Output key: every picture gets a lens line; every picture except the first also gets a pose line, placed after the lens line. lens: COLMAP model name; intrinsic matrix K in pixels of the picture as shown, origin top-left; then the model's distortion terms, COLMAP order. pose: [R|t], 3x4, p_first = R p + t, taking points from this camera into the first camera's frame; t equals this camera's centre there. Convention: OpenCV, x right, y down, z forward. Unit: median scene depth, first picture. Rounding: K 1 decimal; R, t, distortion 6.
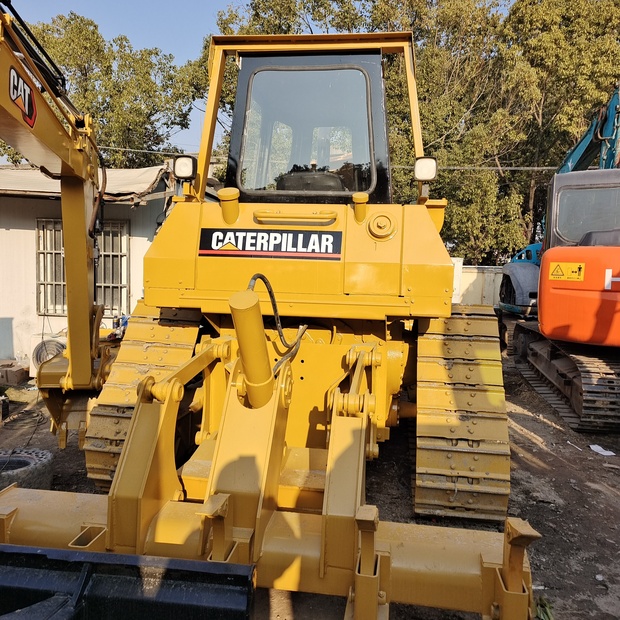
lens RADIAL K [[559.9, 0, 310.0], [0, 559.9, 310.0], [0, 0, 1]] dist [0.041923, 0.011023]
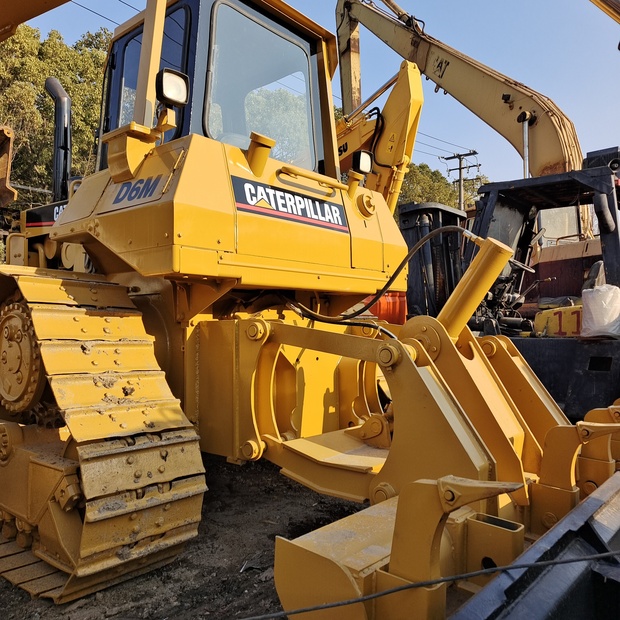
lens RADIAL K [[559.9, 0, 310.0], [0, 559.9, 310.0], [0, 0, 1]] dist [0.041923, 0.011023]
pose [[0.536505, -0.005074, 0.843882, -0.799341], [0.080141, 0.995769, -0.044963, 0.083391], [-0.840083, 0.091753, 0.534641, 0.521445]]
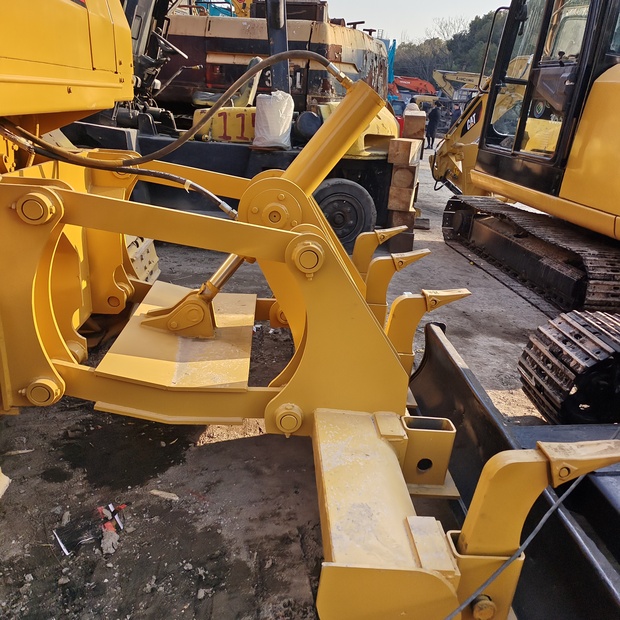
lens RADIAL K [[559.9, 0, 310.0], [0, 559.9, 310.0], [0, 0, 1]] dist [0.041923, 0.011023]
pose [[-0.210819, -0.385143, 0.898454, -0.664898], [-0.006020, 0.919605, 0.392797, -0.028318], [-0.977507, 0.077400, -0.196189, 0.876119]]
